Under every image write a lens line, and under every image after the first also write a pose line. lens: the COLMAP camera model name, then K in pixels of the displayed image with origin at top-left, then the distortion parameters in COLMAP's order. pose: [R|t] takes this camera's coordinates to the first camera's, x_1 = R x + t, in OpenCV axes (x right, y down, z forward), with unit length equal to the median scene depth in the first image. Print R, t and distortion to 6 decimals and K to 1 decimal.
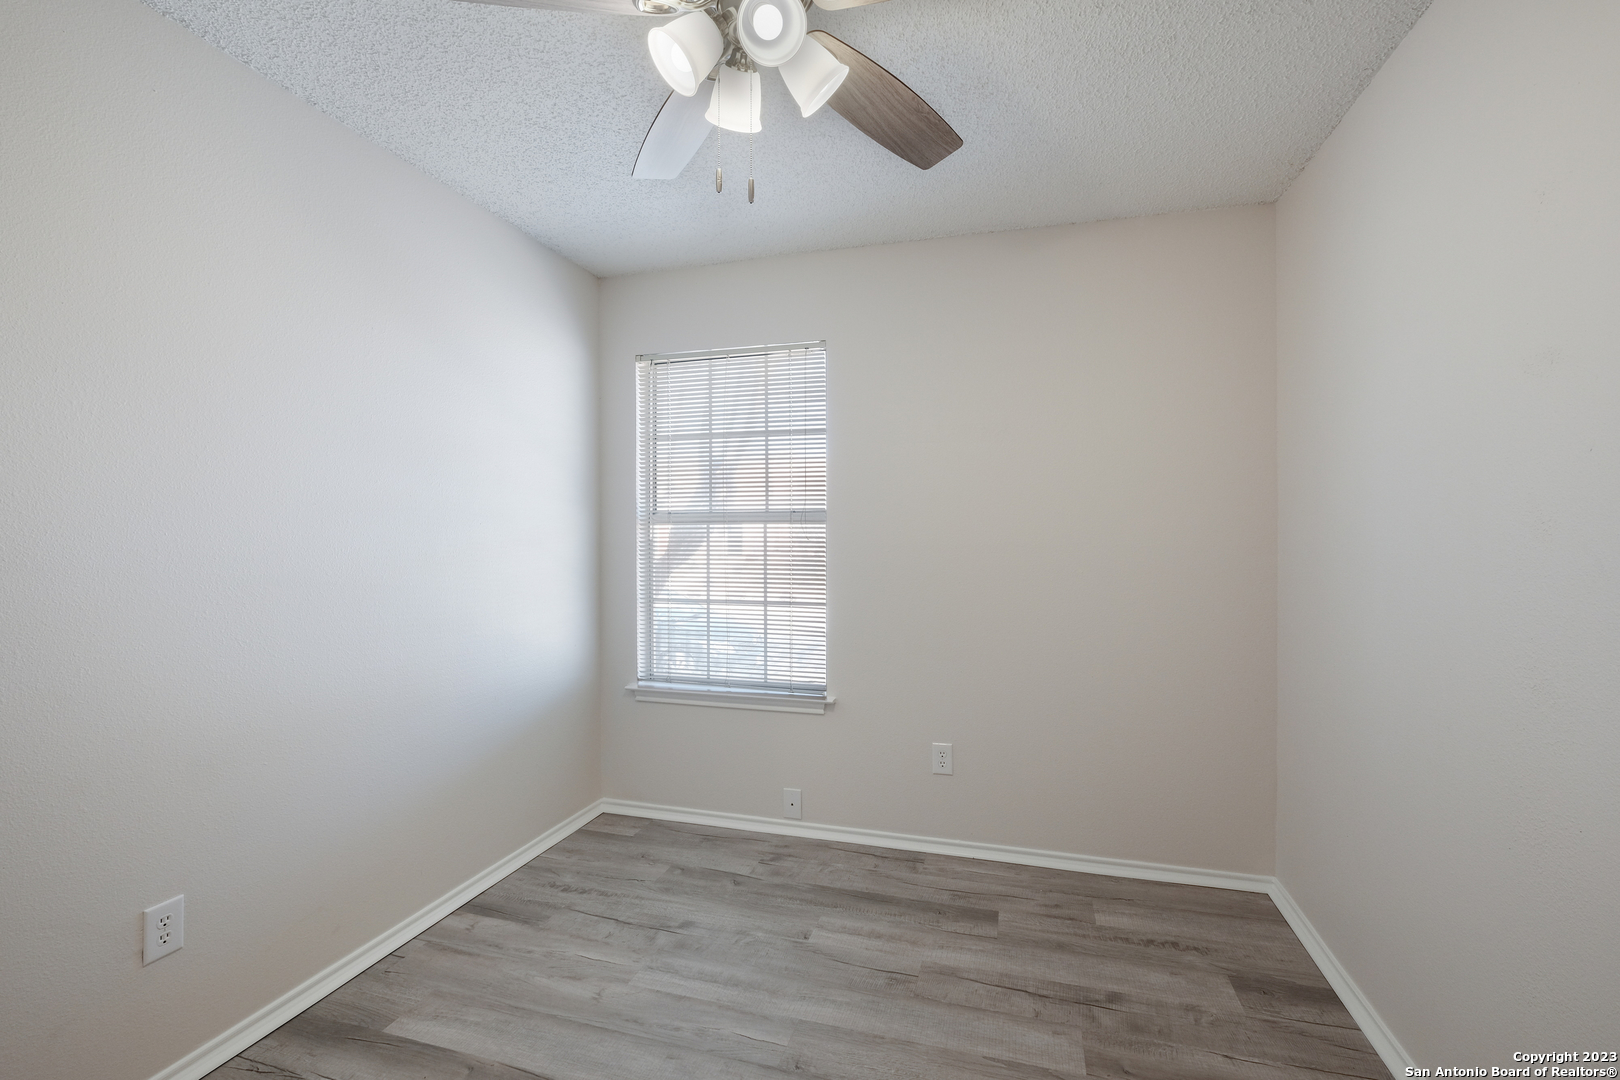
lens RADIAL K [[710.1, 0, 806.7], [0, 710.1, 538.4], [0, 0, 1]] dist [0.001638, -0.001379]
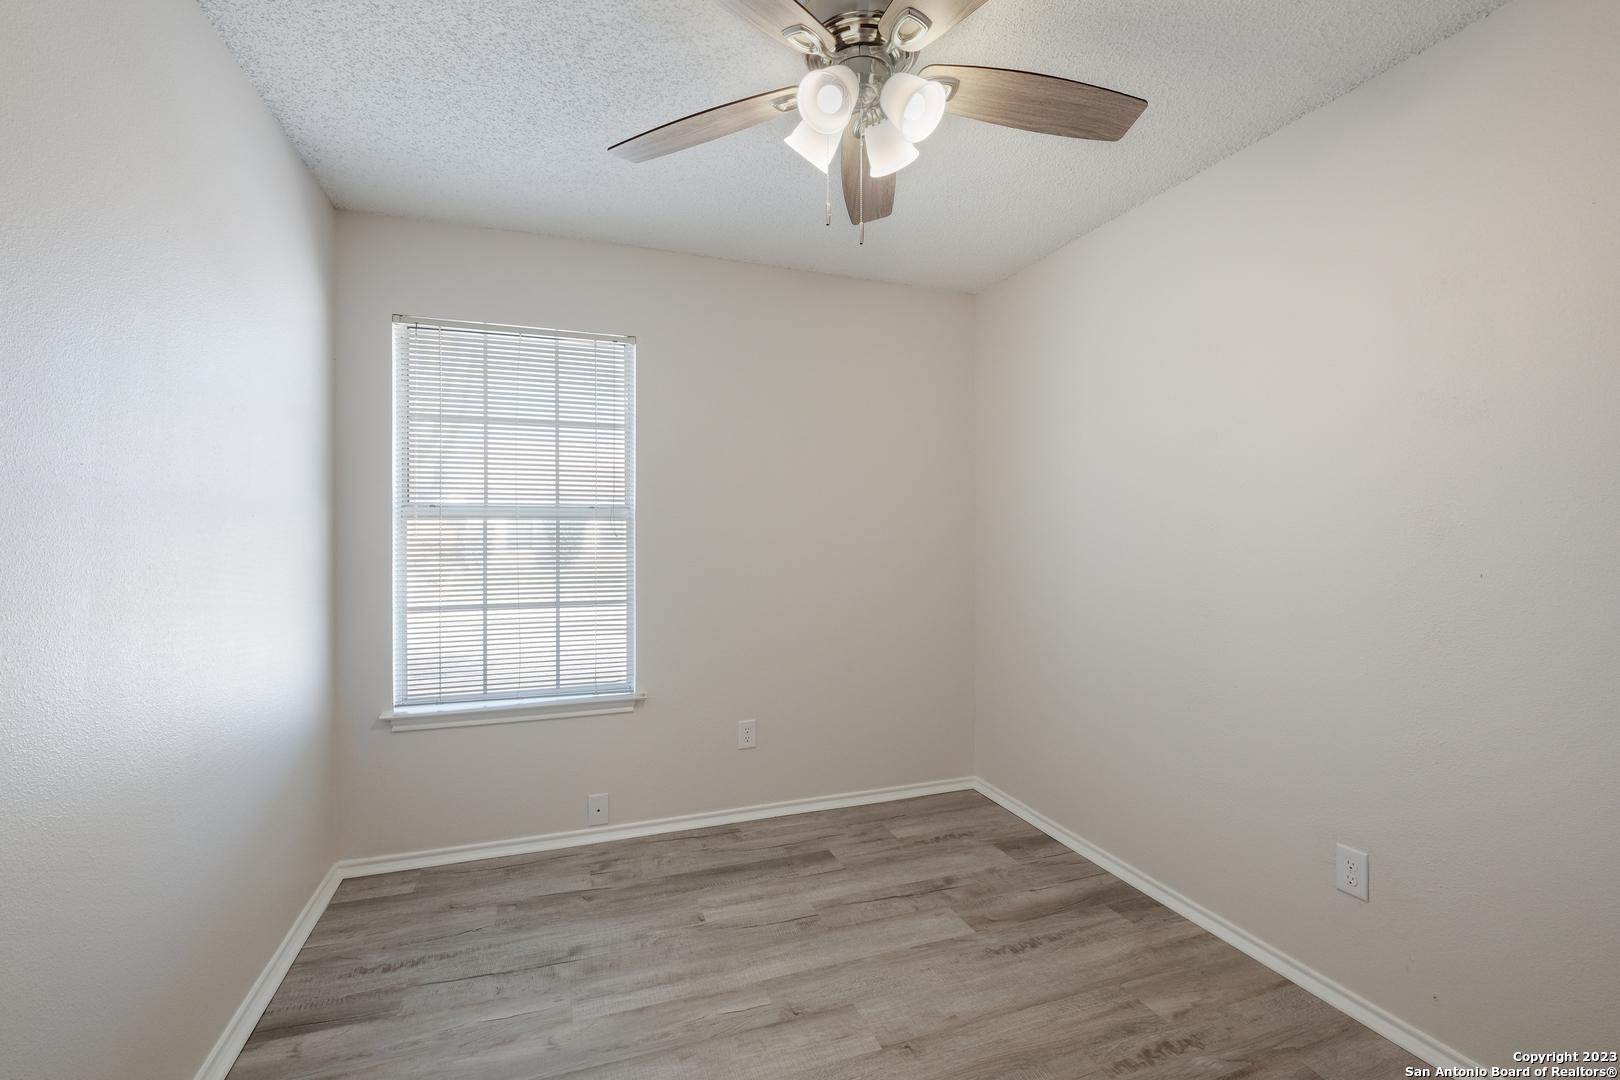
lens RADIAL K [[710.1, 0, 786.3], [0, 710.1, 532.9], [0, 0, 1]] dist [0.001638, -0.001379]
pose [[0.809725, 0.001173, 0.586808, -0.452182], [0.002677, 0.999980, -0.005693, 0.003792], [-0.586804, 0.006181, 0.809706, 0.076593]]
